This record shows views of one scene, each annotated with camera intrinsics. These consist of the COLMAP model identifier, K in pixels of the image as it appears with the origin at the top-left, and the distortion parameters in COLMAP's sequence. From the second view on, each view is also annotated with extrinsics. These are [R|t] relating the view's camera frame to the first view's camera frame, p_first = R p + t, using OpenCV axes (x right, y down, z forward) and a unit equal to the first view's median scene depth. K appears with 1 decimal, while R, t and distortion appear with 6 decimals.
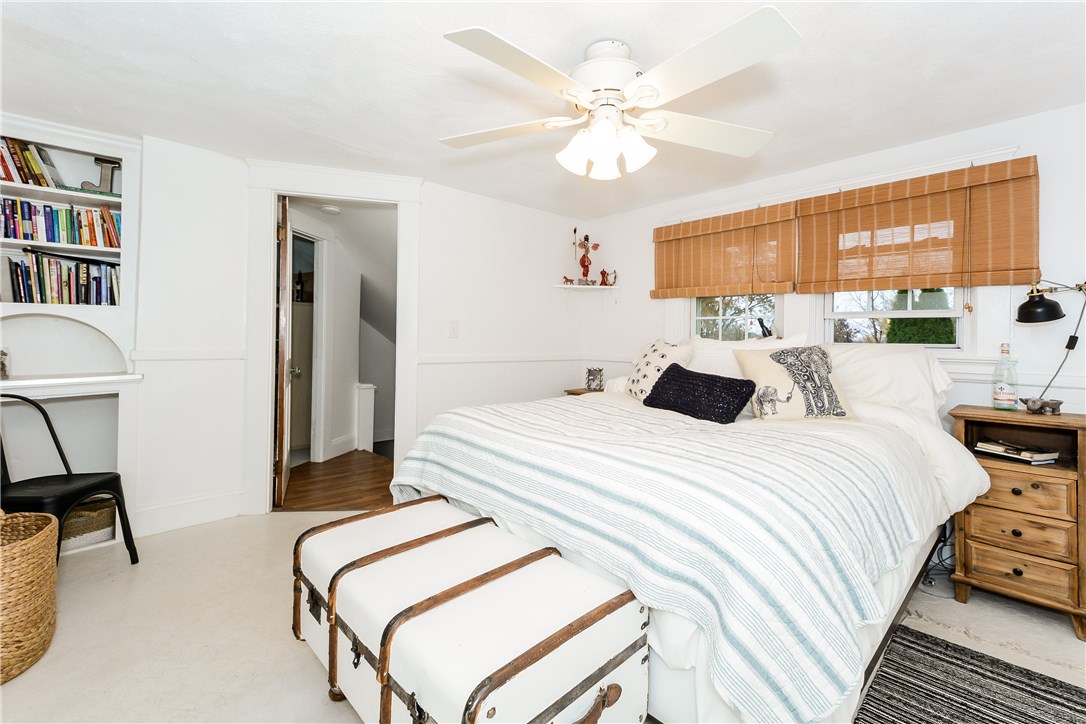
lens RADIAL K [[488.2, 0, 546.2], [0, 488.2, 337.7], [0, 0, 1]] dist [-0.002098, -0.001188]
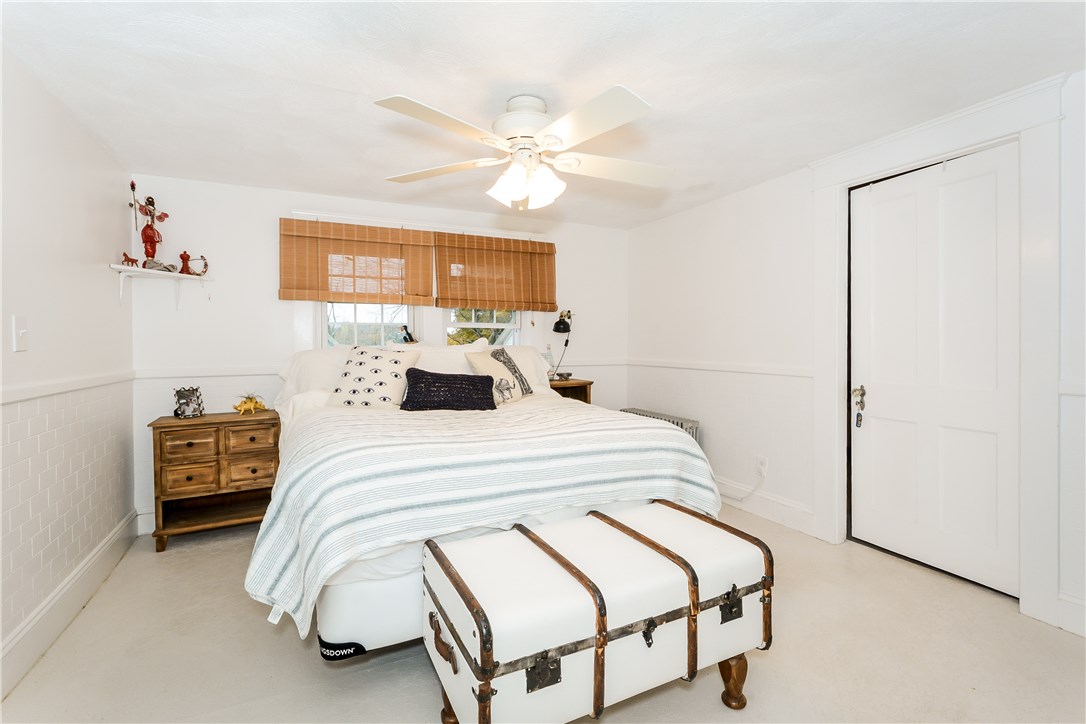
lens RADIAL K [[488.2, 0, 544.0], [0, 488.2, 351.1], [0, 0, 1]] dist [-0.002098, -0.001188]
pose [[0.273373, -0.026372, 0.961547, -0.485709], [0.011587, 0.999642, 0.024123, -0.003602], [-0.961838, 0.004547, 0.273580, 0.313186]]
